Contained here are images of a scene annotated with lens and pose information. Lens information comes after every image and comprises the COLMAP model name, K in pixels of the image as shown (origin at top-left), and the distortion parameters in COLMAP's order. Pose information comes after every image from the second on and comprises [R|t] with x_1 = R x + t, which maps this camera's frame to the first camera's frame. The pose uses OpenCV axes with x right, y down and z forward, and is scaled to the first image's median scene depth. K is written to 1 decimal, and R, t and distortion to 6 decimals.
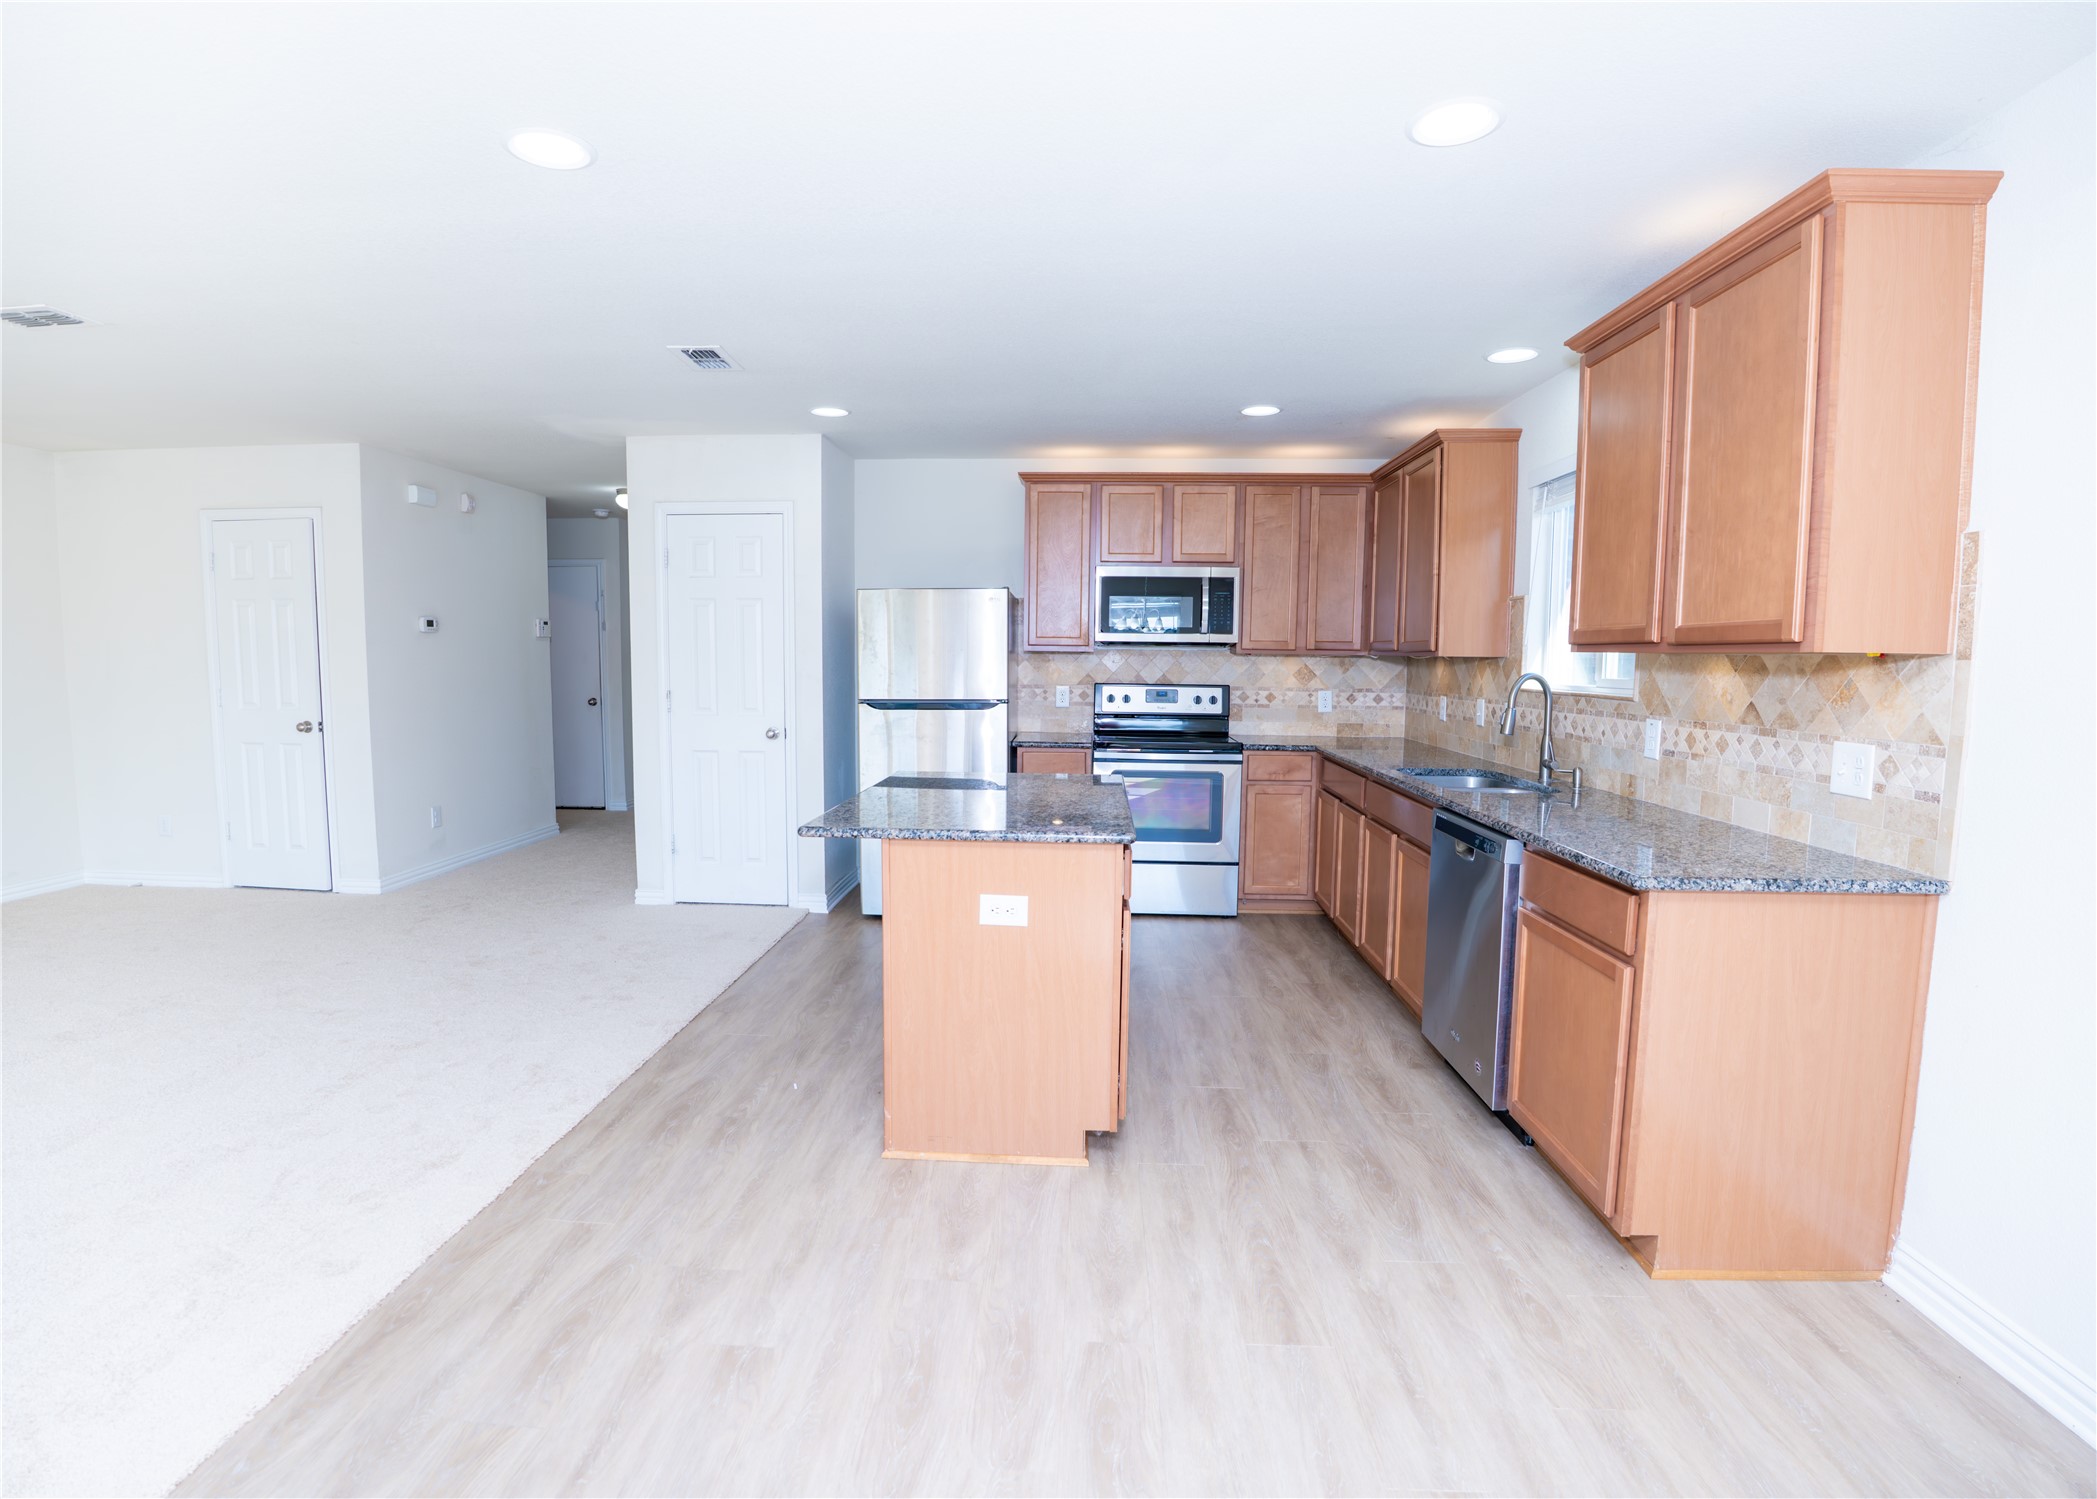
lens RADIAL K [[1104.2, 0, 1048.5], [0, 1104.2, 749.5], [0, 0, 1]] dist [-0.000600, -0.000034]
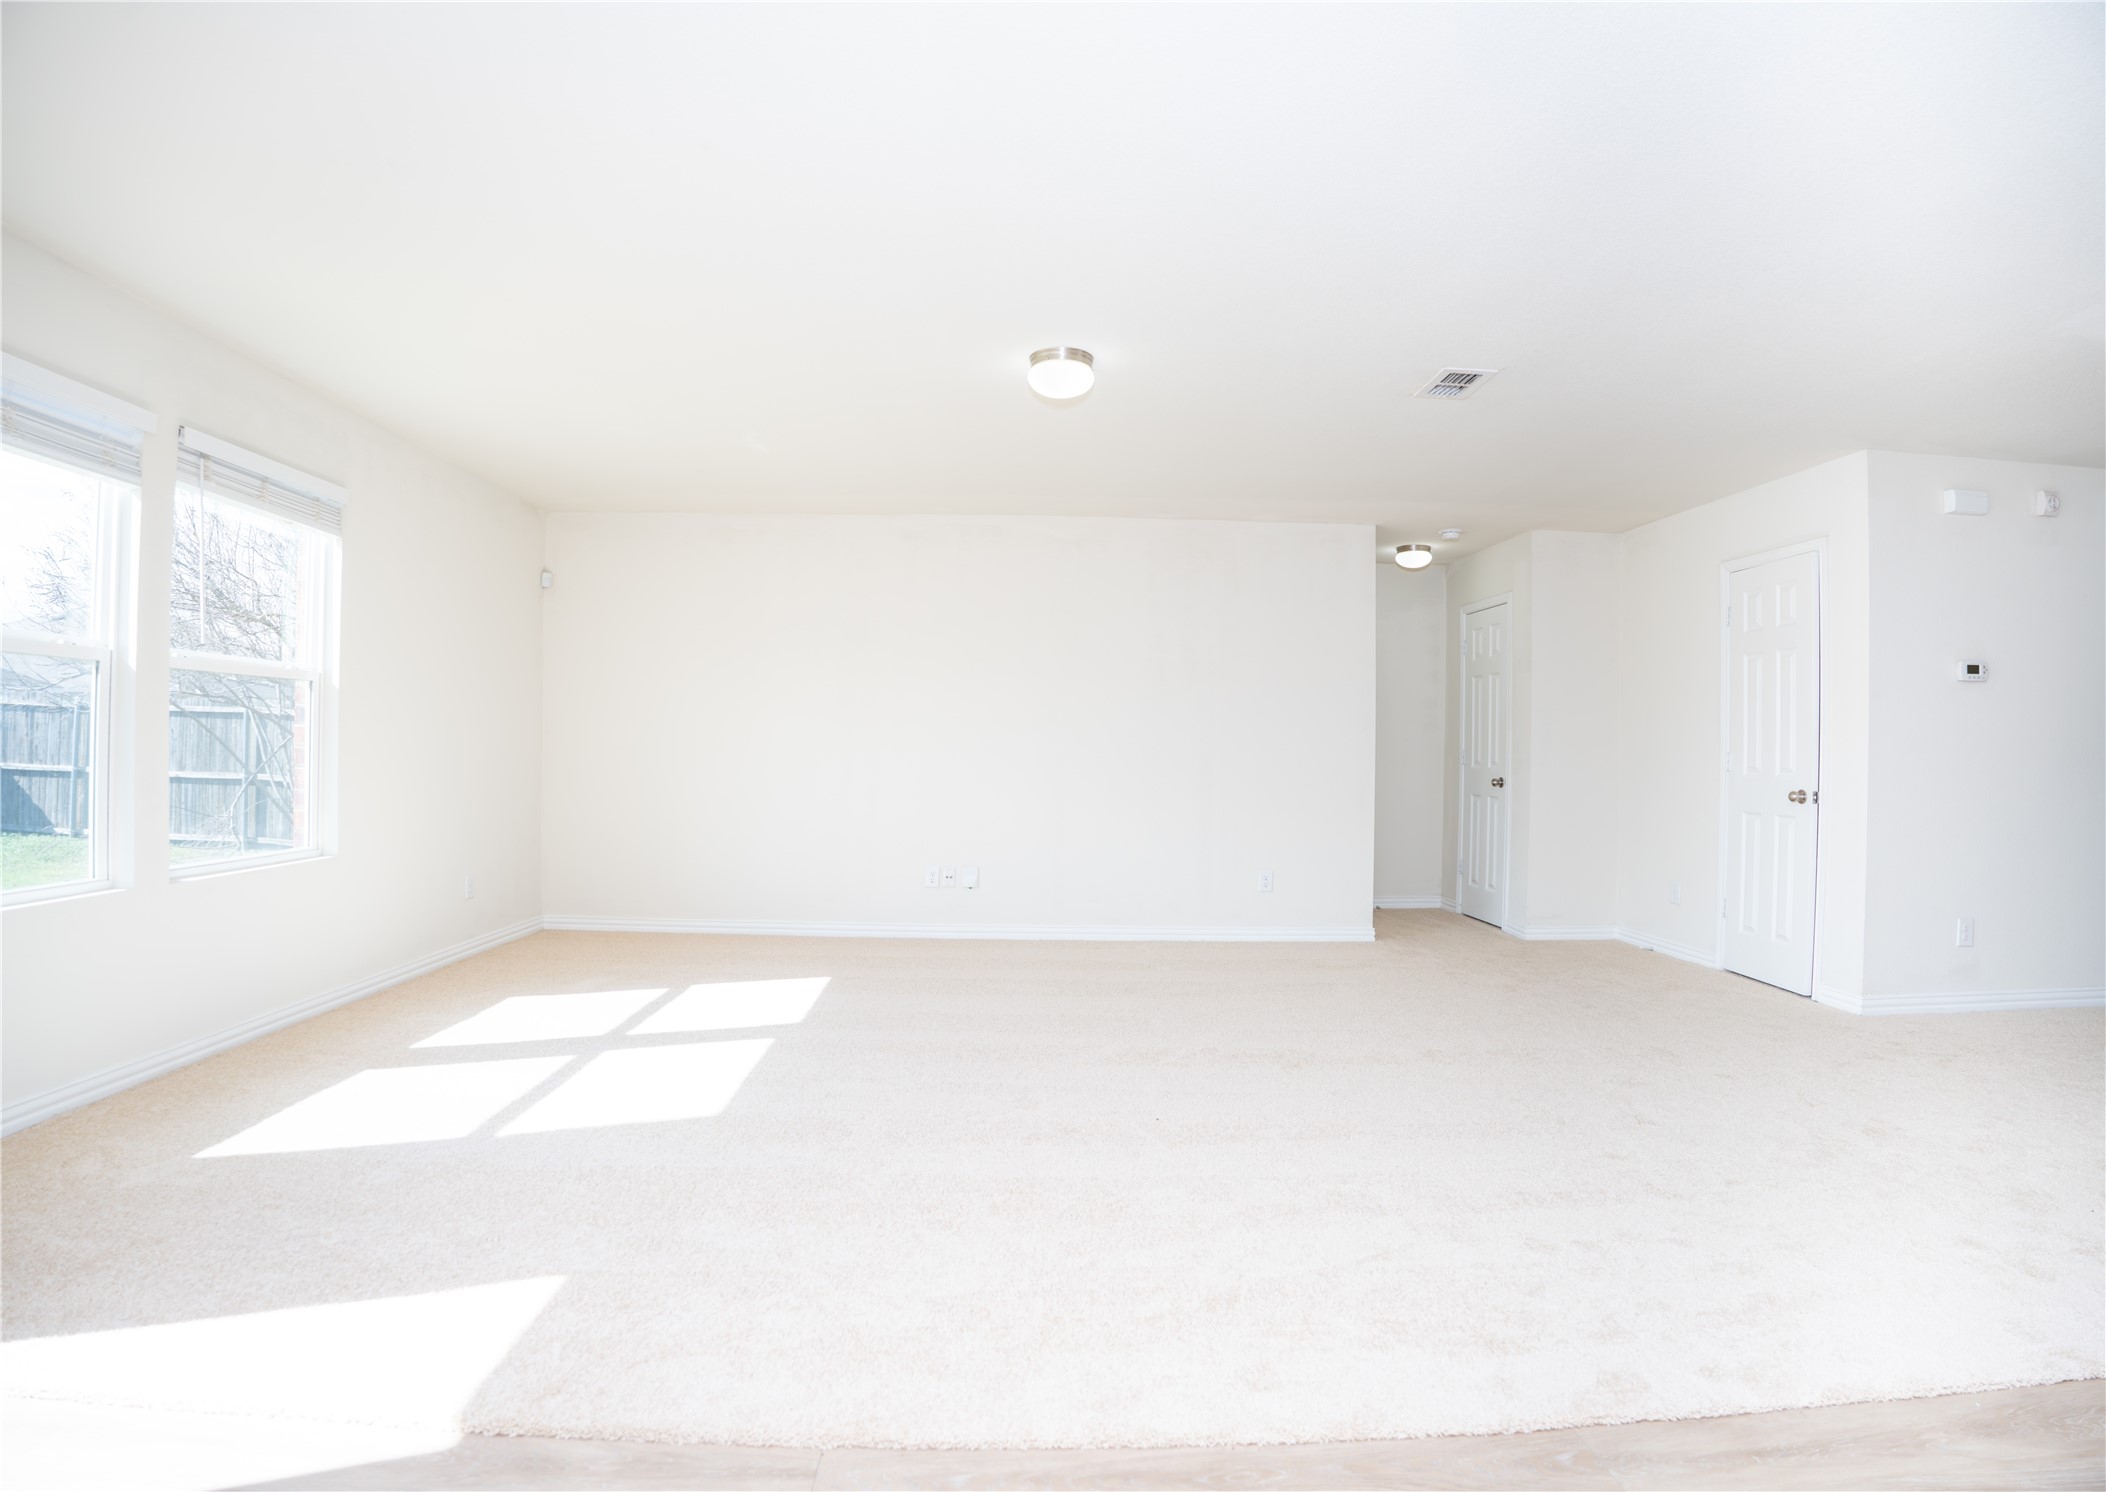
lens RADIAL K [[1053.2, 0, 1053.0], [0, 1053.2, 746.0], [0, 0, 1]] dist [-0.095520, 0.015844]
pose [[0.087888, -0.015643, -0.996008, 0.047845], [-0.112021, 0.993379, -0.025486, 0.028791], [0.989812, 0.113813, 0.085553, 0.427785]]
